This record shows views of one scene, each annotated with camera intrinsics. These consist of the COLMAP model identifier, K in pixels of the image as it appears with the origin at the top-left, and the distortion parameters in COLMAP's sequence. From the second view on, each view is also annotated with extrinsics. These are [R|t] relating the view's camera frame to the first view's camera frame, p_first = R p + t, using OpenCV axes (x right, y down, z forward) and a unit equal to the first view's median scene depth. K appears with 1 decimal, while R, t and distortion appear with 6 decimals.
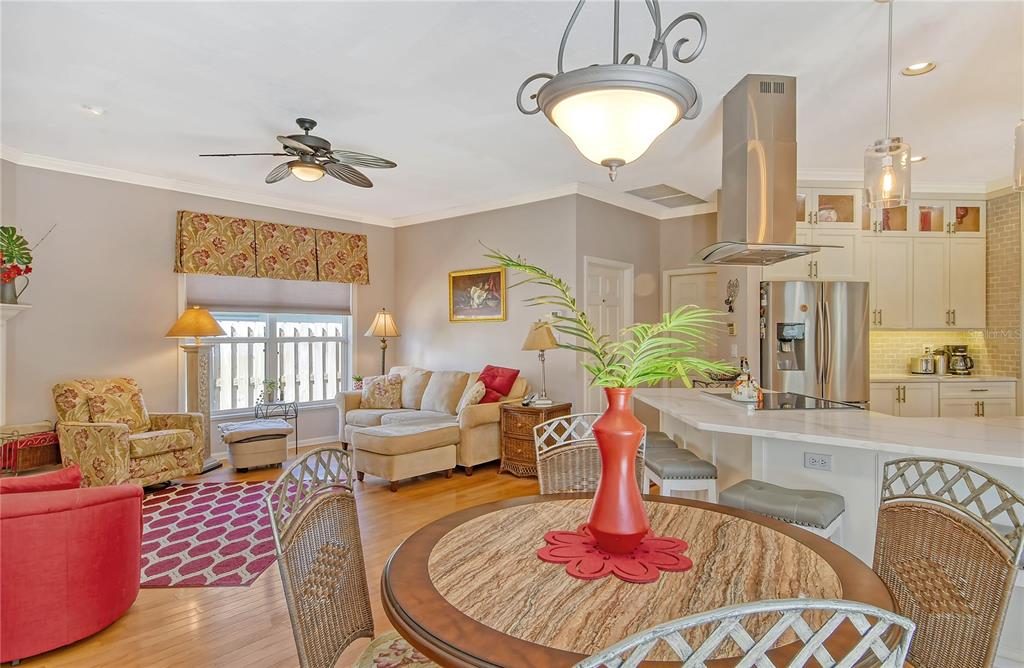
lens RADIAL K [[548.9, 0, 536.6], [0, 548.9, 334.1], [0, 0, 1]] dist [-0.011821, -0.007850]
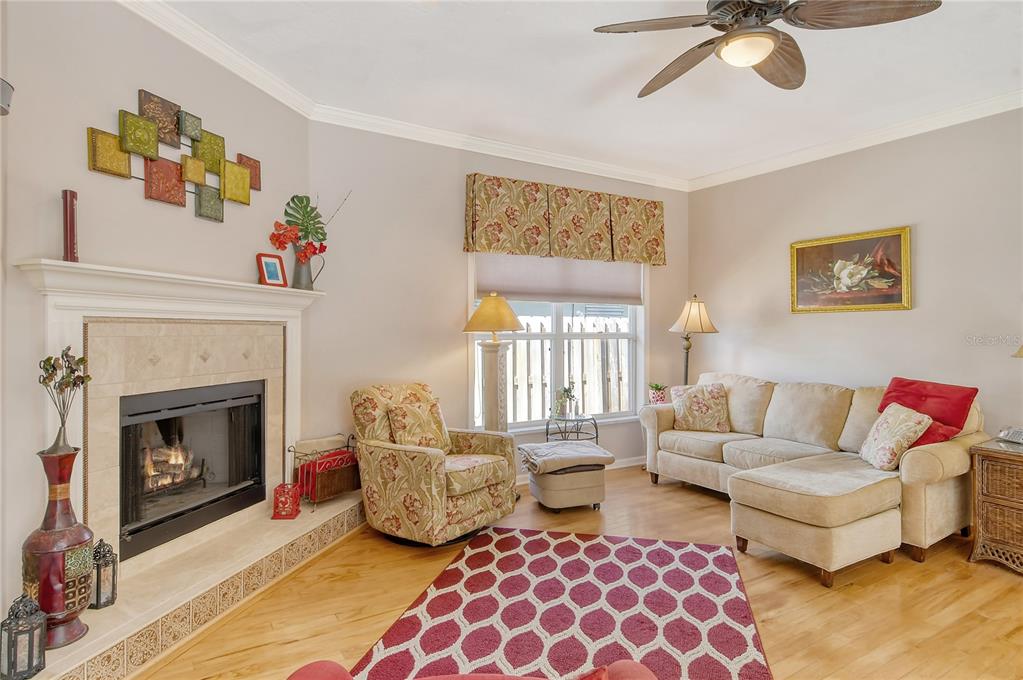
lens RADIAL K [[548.8, 0, 512.9], [0, 548.8, 338.2], [0, 0, 1]] dist [-0.010194, 0.000658]
pose [[0.941435, 0.006546, -0.337132, -0.325358], [-0.002703, 0.999926, 0.011868, 0.004520], [0.337185, -0.010262, 0.941382, 0.263628]]
